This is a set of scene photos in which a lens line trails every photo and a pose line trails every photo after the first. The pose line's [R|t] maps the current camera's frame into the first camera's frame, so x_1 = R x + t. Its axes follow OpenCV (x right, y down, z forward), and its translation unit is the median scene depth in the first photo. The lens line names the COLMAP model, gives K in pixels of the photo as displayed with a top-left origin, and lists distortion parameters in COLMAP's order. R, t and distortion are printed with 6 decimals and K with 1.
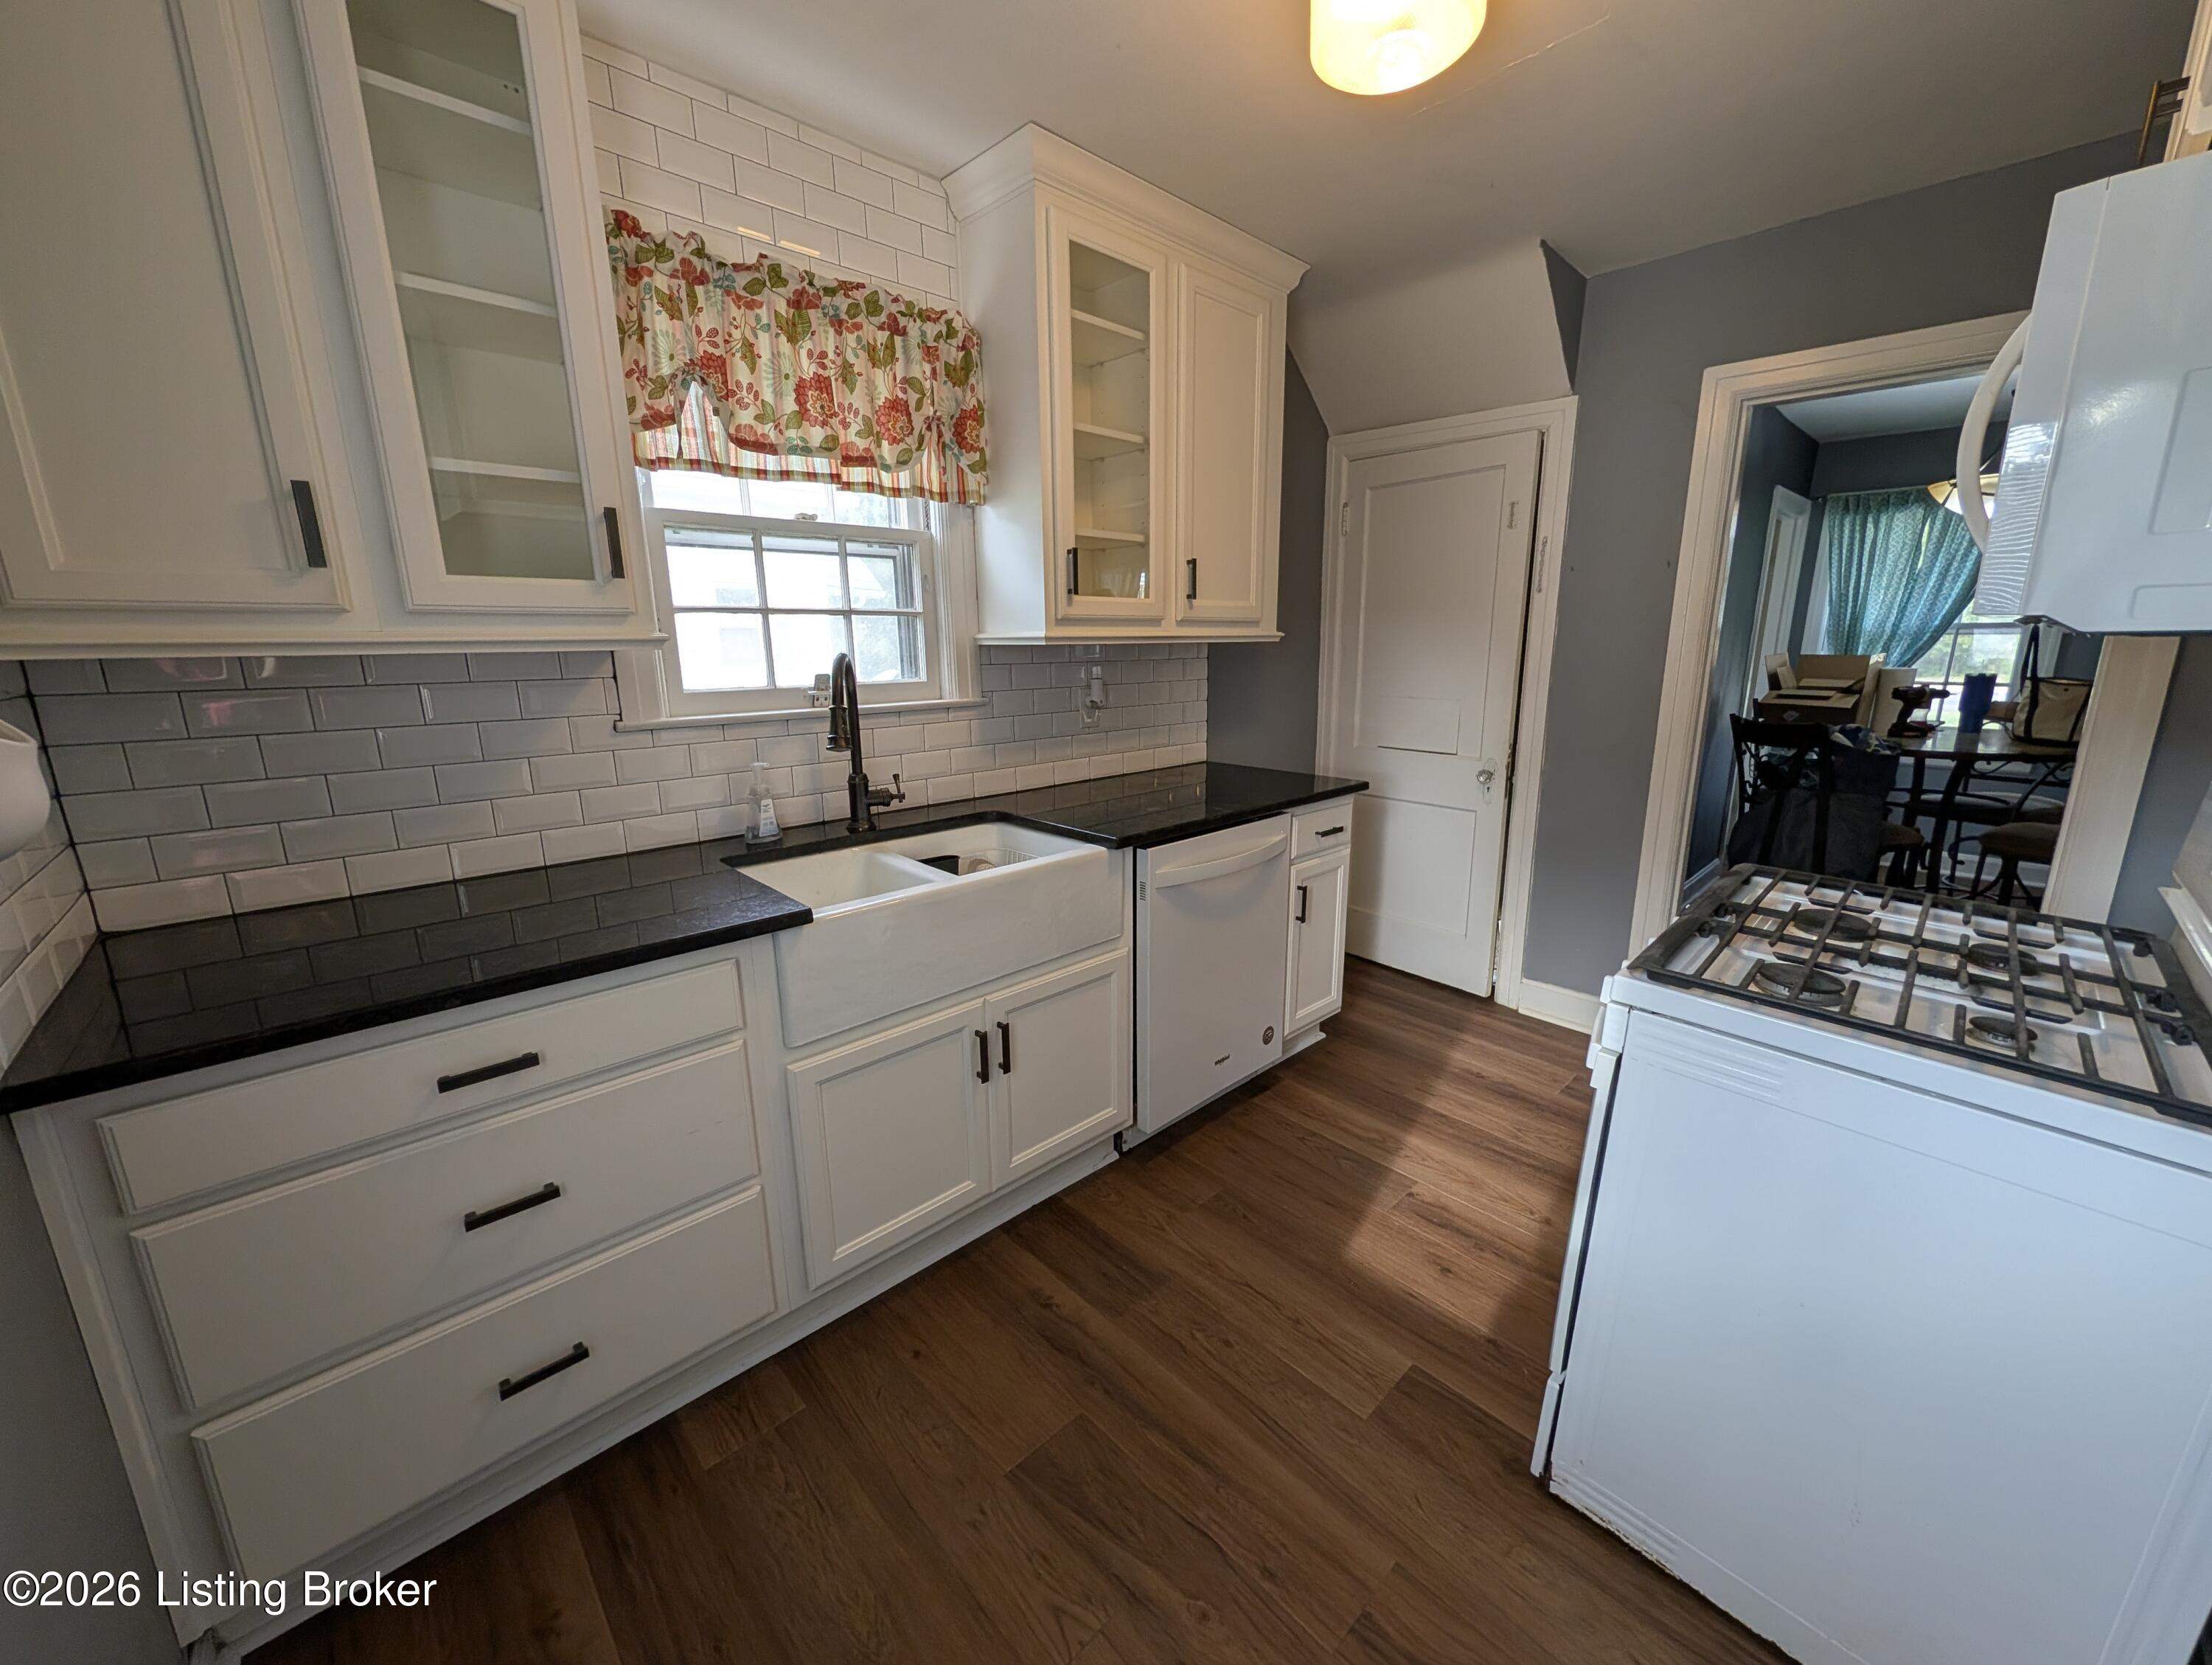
lens RADIAL K [[853.9, 0, 1116.1], [0, 853.9, 834.1], [0, 0, 1]] dist [0.000921, 0.000431]
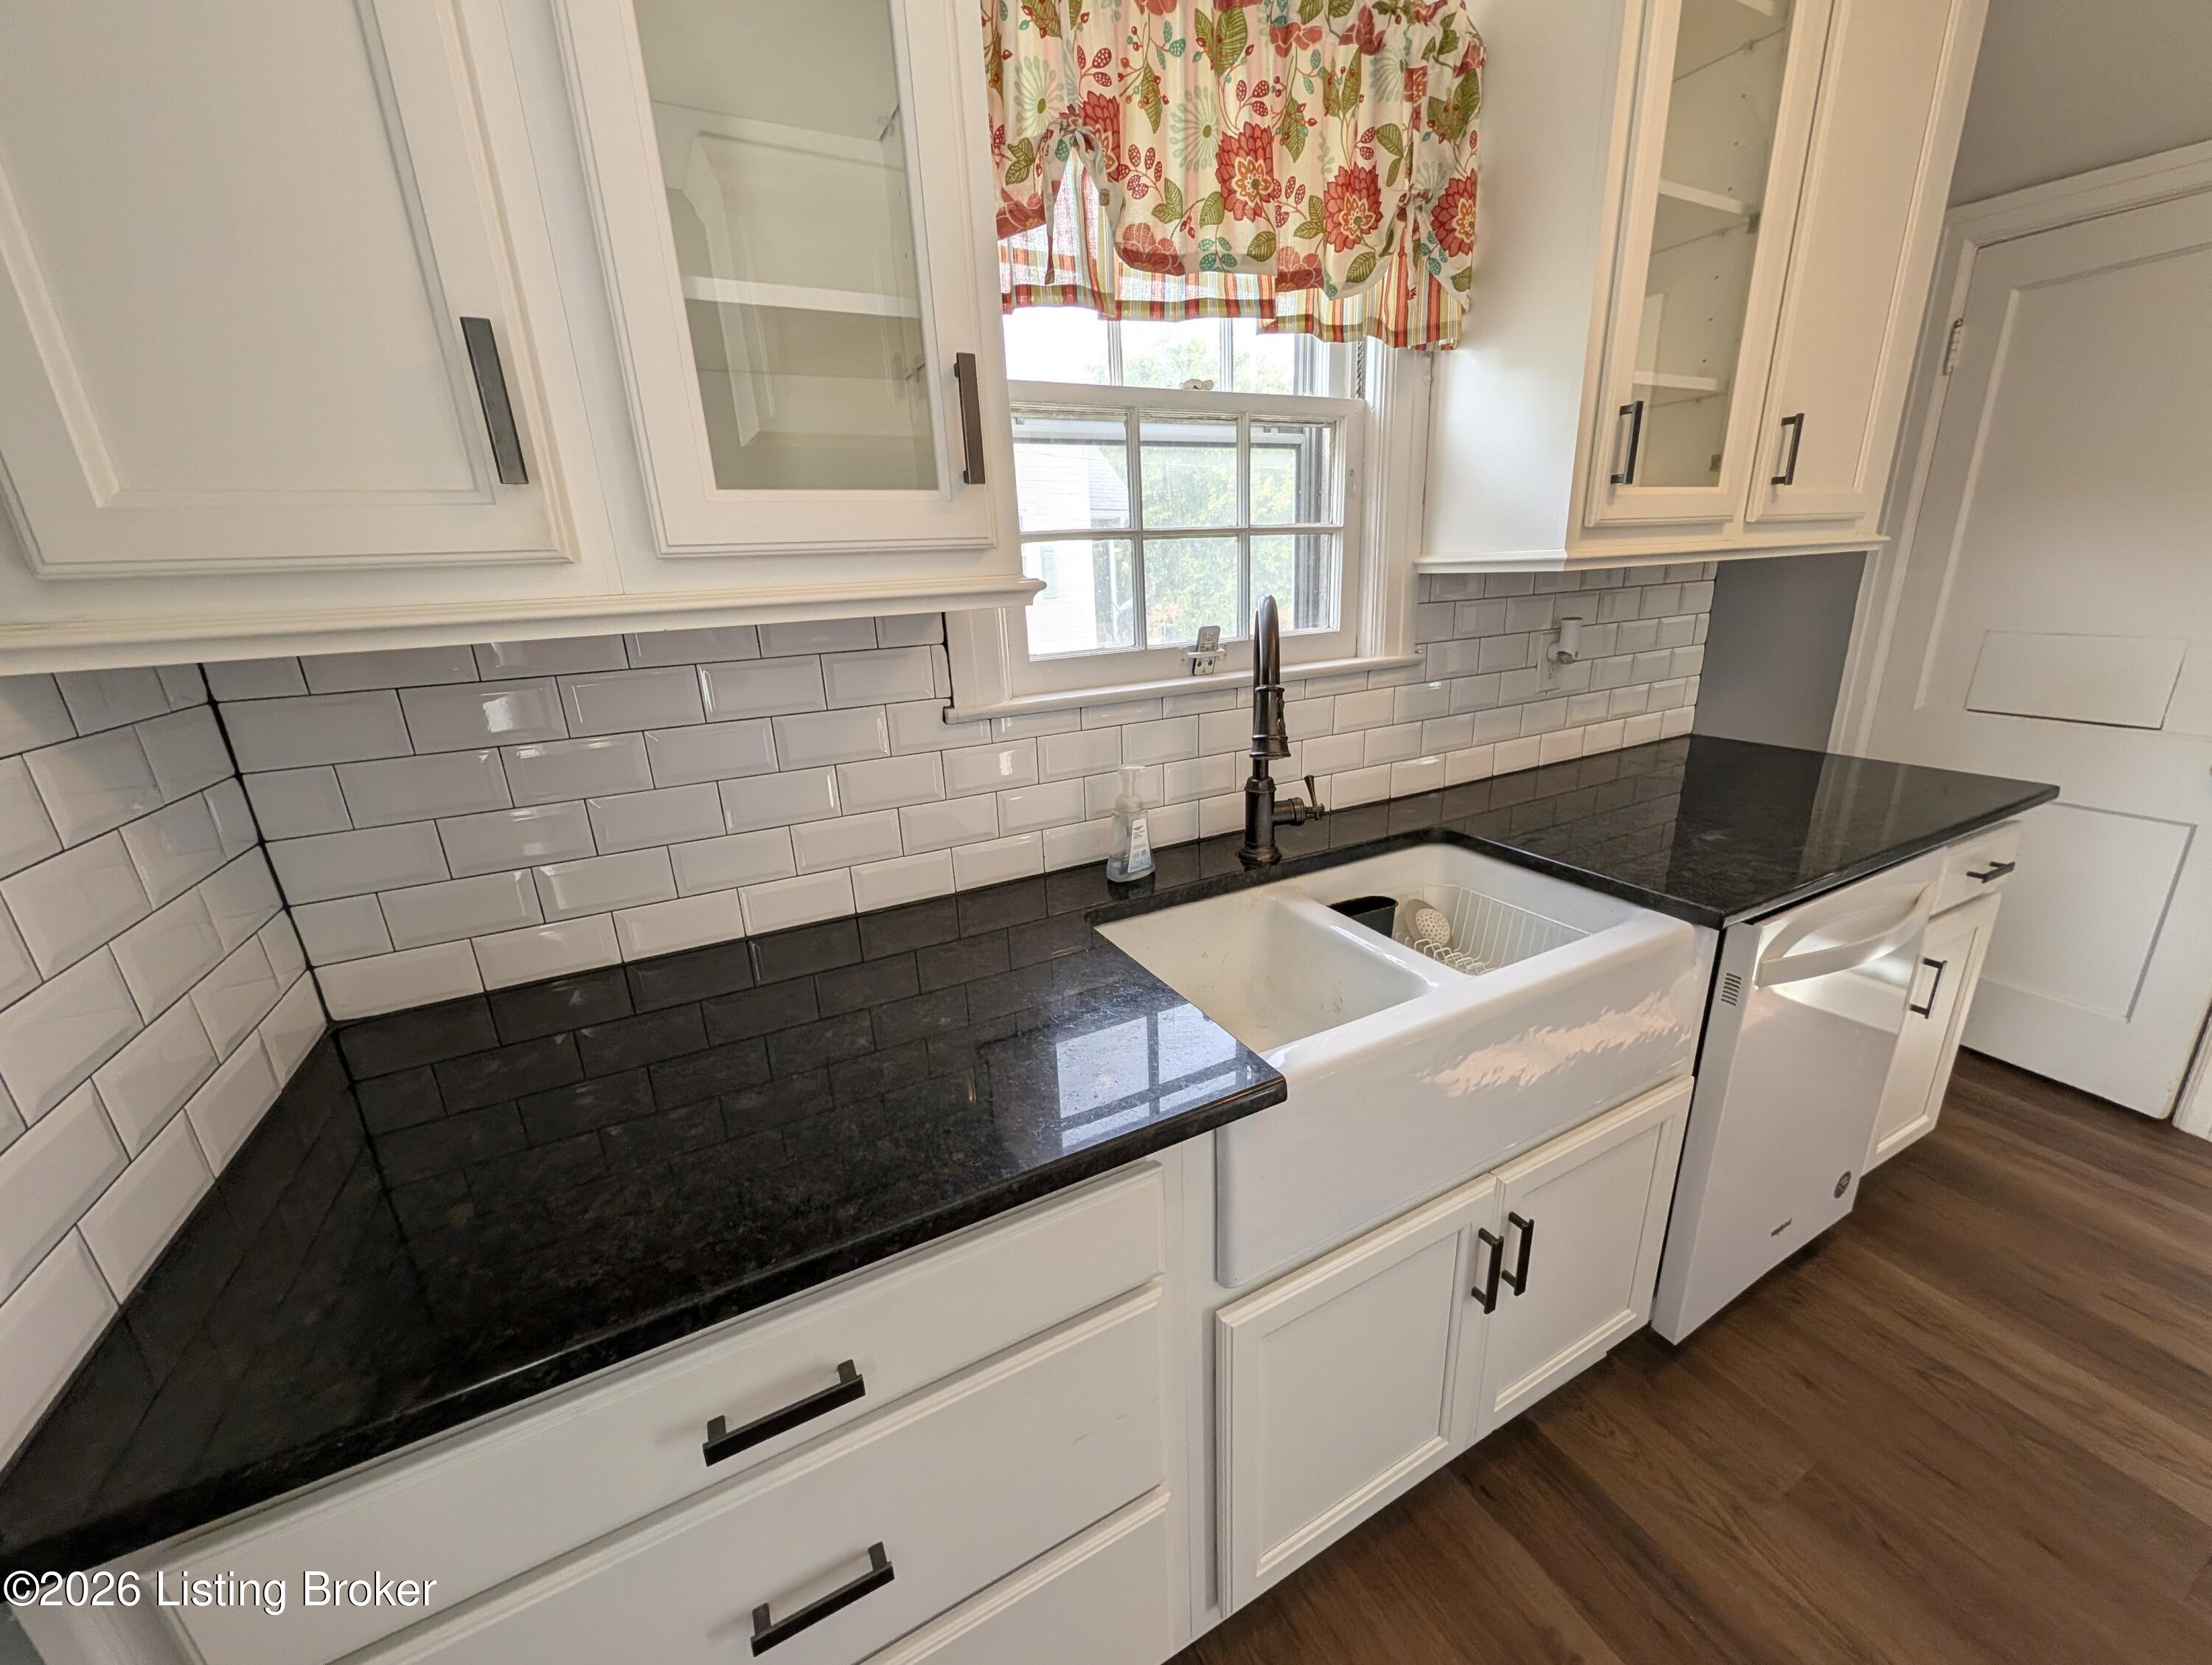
lens RADIAL K [[853.9, 0, 1116.1], [0, 853.9, 833.3], [0, 0, 1]] dist [0.000921, 0.000431]
pose [[0.961565, 0.050441, -0.269904, -0.235439], [-0.026788, 0.995526, 0.090612, -0.087425], [0.273267, -0.079899, 0.958614, 0.331948]]
